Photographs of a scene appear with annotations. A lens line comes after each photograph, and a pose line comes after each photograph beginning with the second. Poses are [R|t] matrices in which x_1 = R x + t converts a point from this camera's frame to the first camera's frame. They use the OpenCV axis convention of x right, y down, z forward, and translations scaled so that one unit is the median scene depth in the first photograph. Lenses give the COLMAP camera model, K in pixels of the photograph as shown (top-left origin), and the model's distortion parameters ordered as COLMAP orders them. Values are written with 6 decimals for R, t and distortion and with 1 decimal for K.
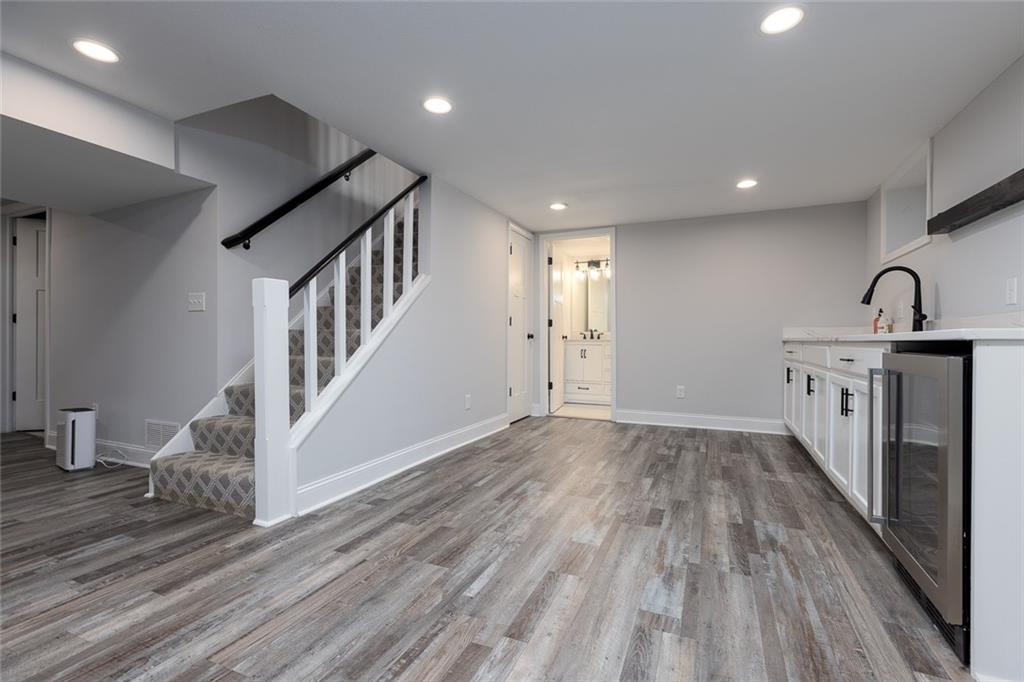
lens RADIAL K [[449.3, 0, 511.1], [0, 449.3, 342.3], [0, 0, 1]] dist [-0.002535, -0.001341]
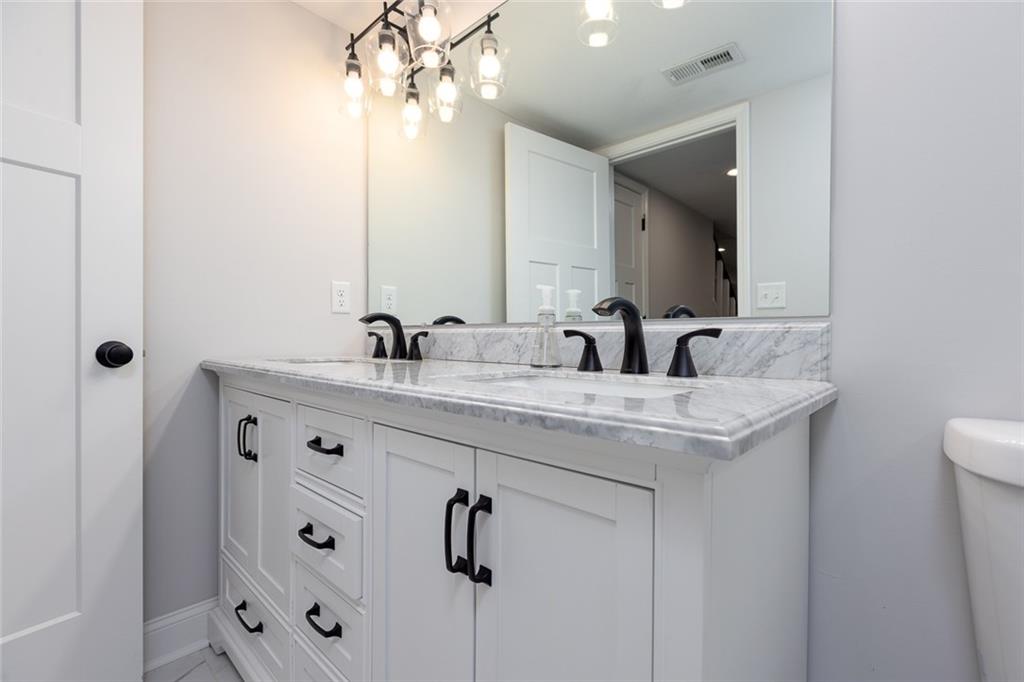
lens RADIAL K [[449.3, 0, 512.9], [0, 449.3, 339.5], [0, 0, 1]] dist [-0.002535, -0.001341]
pose [[0.945048, -0.001083, -0.326931, 0.199336], [0.000092, 0.999995, -0.003046, -0.017158], [0.326932, 0.002848, 0.945043, 0.903650]]
